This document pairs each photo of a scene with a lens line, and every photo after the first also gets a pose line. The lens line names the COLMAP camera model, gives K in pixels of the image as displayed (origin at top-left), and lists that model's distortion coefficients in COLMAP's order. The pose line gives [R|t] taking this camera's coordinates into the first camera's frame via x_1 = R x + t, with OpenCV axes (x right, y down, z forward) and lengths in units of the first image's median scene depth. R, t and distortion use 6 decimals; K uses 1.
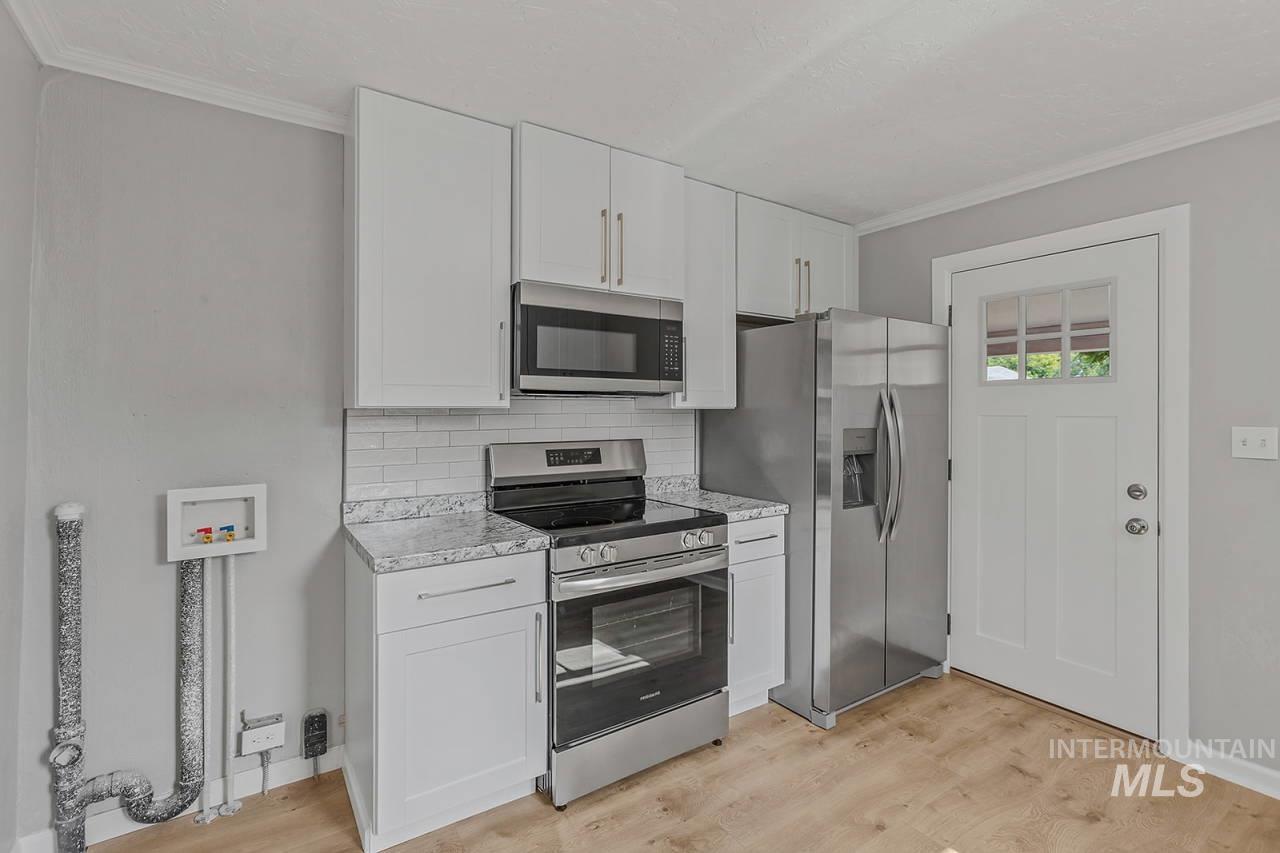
lens RADIAL K [[594.8, 0, 639.8], [0, 594.8, 403.6], [0, 0, 1]] dist [-0.020995, 0.017521]
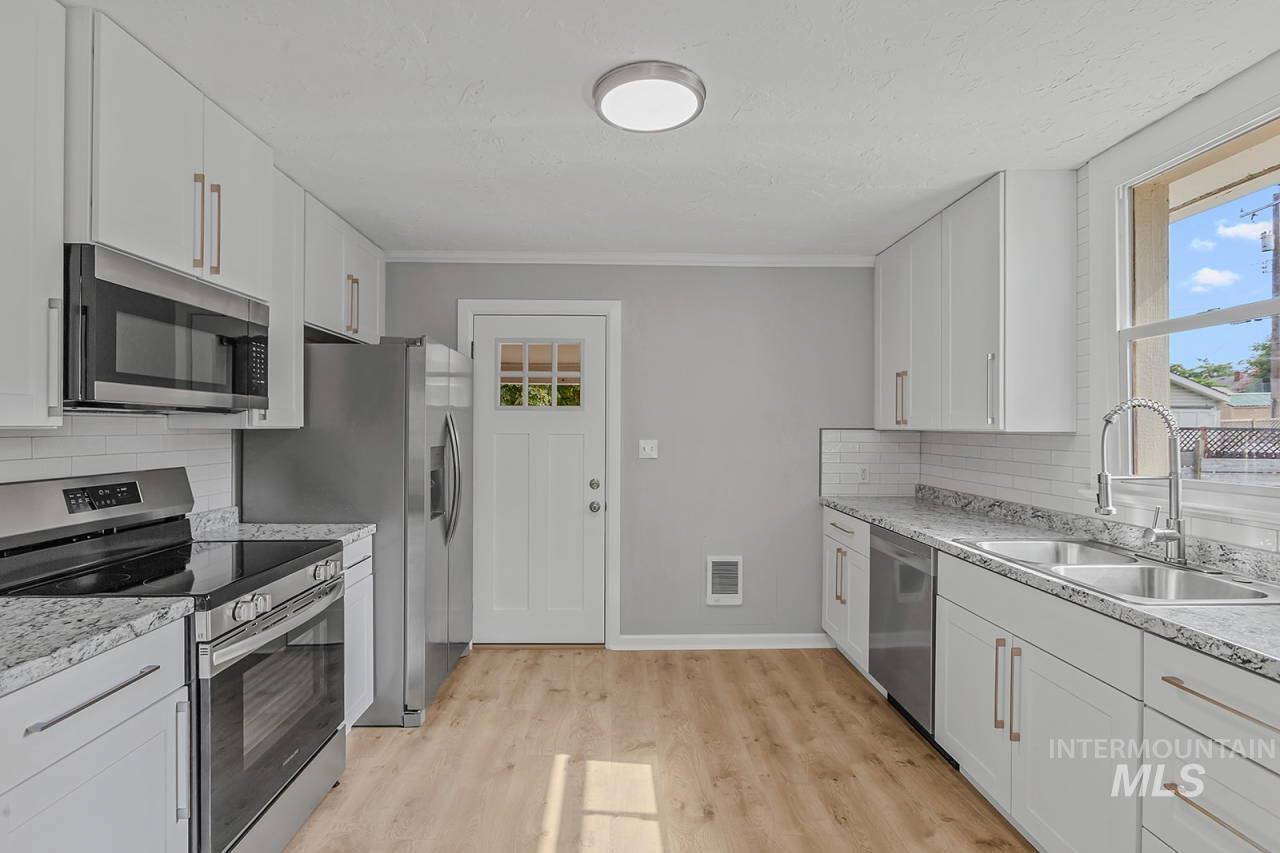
lens RADIAL K [[604.1, 0, 640.0], [0, 604.1, 426.5], [0, 0, 1]] dist [0.001151, 0.000780]
pose [[0.532520, 0.003318, 0.846411, -0.399153], [-0.013054, 0.999906, 0.004294, -0.005762], [-0.846317, -0.013336, 0.532513, 0.078420]]
